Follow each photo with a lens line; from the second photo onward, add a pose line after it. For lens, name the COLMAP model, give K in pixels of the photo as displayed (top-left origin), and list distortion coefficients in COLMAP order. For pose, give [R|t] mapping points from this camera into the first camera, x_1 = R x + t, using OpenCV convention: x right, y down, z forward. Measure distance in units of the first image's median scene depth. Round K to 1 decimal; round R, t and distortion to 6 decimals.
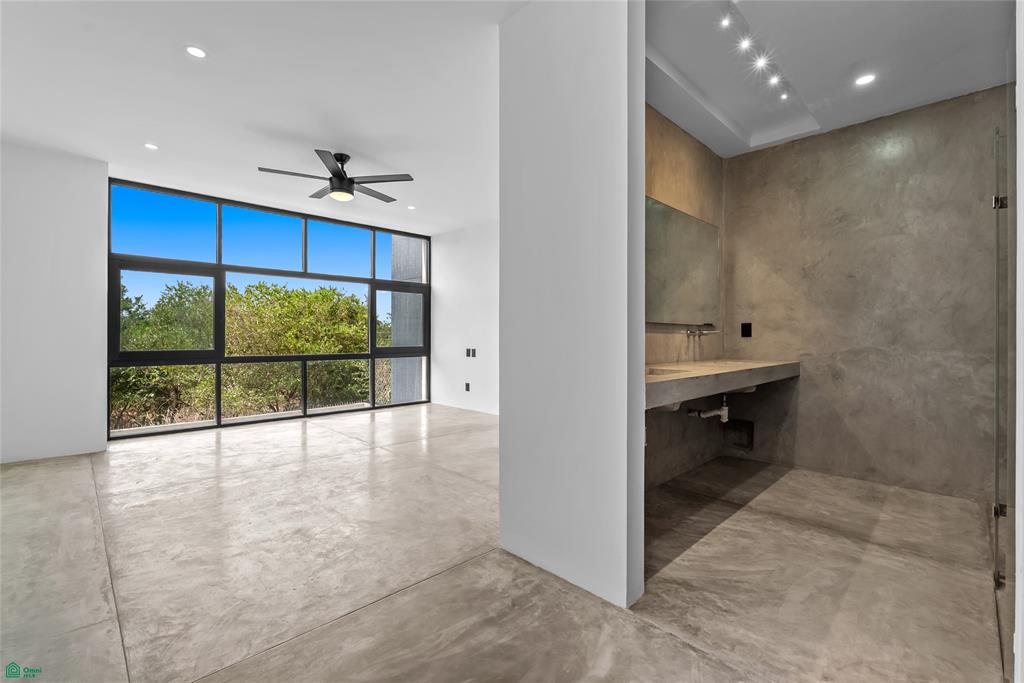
lens RADIAL K [[447.9, 0, 513.9], [0, 447.9, 337.6], [0, 0, 1]] dist [-0.006442, 0.000777]
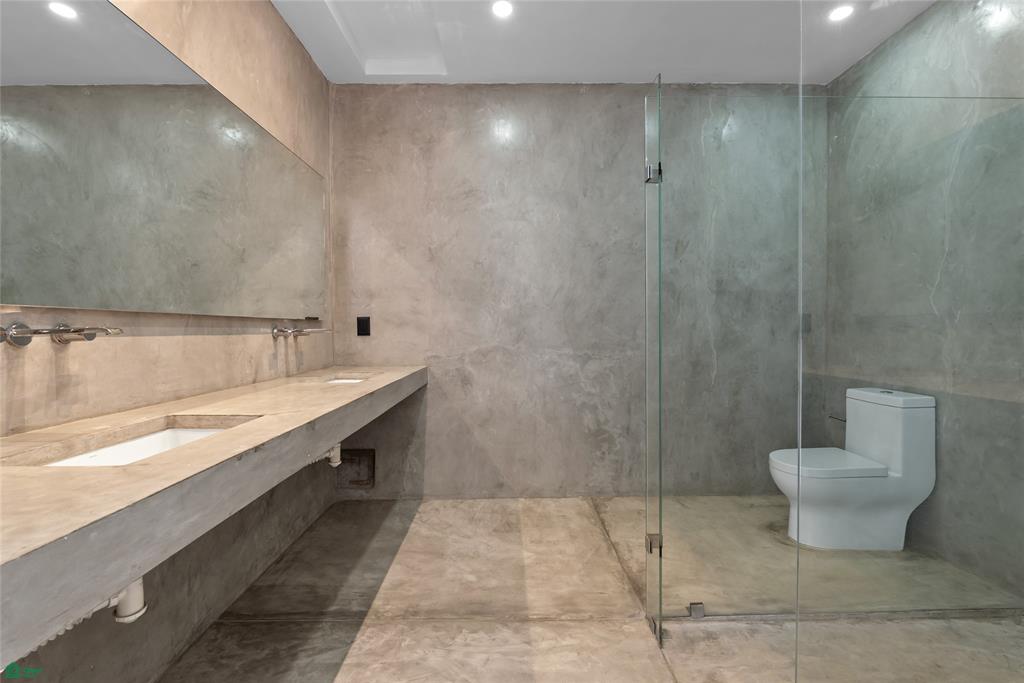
lens RADIAL K [[447.9, 0, 513.9], [0, 447.9, 337.6], [0, 0, 1]] dist [-0.006442, 0.000777]
pose [[0.691901, -0.021399, 0.721675, 0.194196], [0.010106, 0.999750, 0.019955, -0.012790], [-0.721921, -0.006514, 0.691945, 0.380971]]
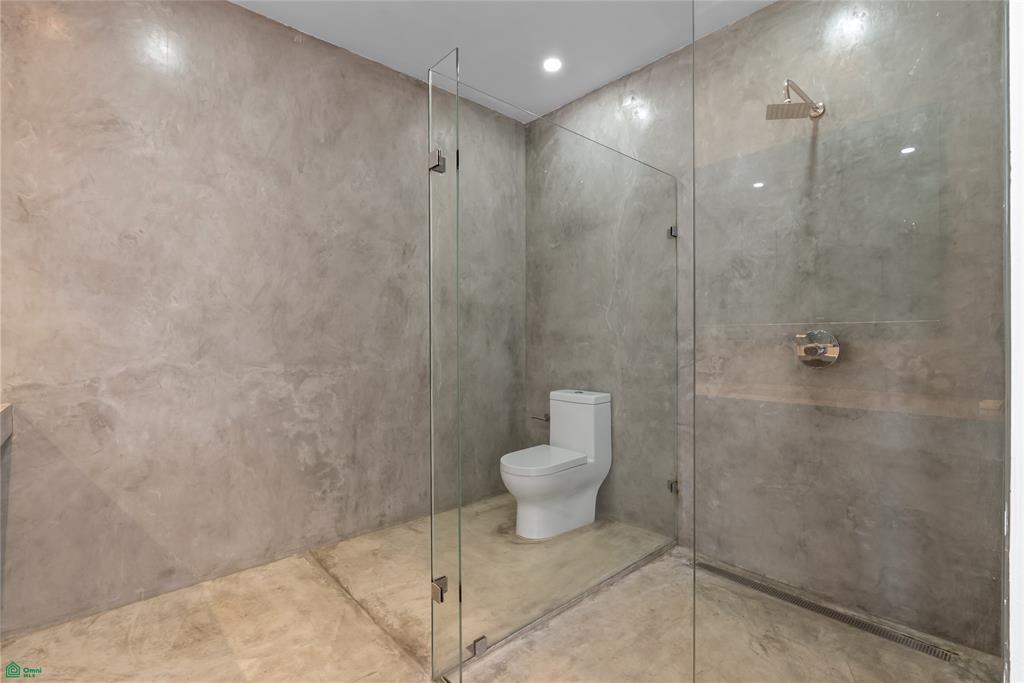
lens RADIAL K [[469.2, 0, 513.0], [0, 469.2, 339.1], [0, 0, 1]] dist [-0.006726, 0.000351]
pose [[0.045108, -0.006997, 0.998958, 0.215143], [0.004684, 0.999966, 0.006792, -0.014100], [-0.998971, 0.004373, 0.045139, 0.531311]]
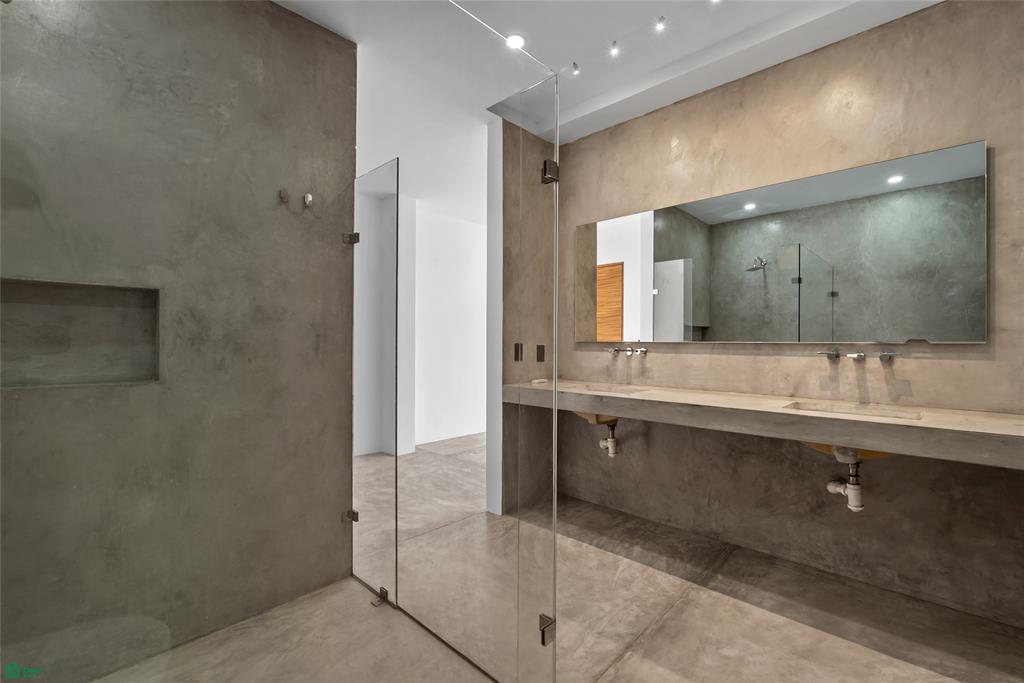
lens RADIAL K [[447.9, 0, 513.9], [0, 447.9, 337.6], [0, 0, 1]] dist [-0.006442, 0.000777]
pose [[0.032639, -0.009320, -0.999424, 1.121771], [-0.003528, 0.999949, -0.009440, -0.031516], [0.999461, 0.003834, 0.032605, 0.582137]]
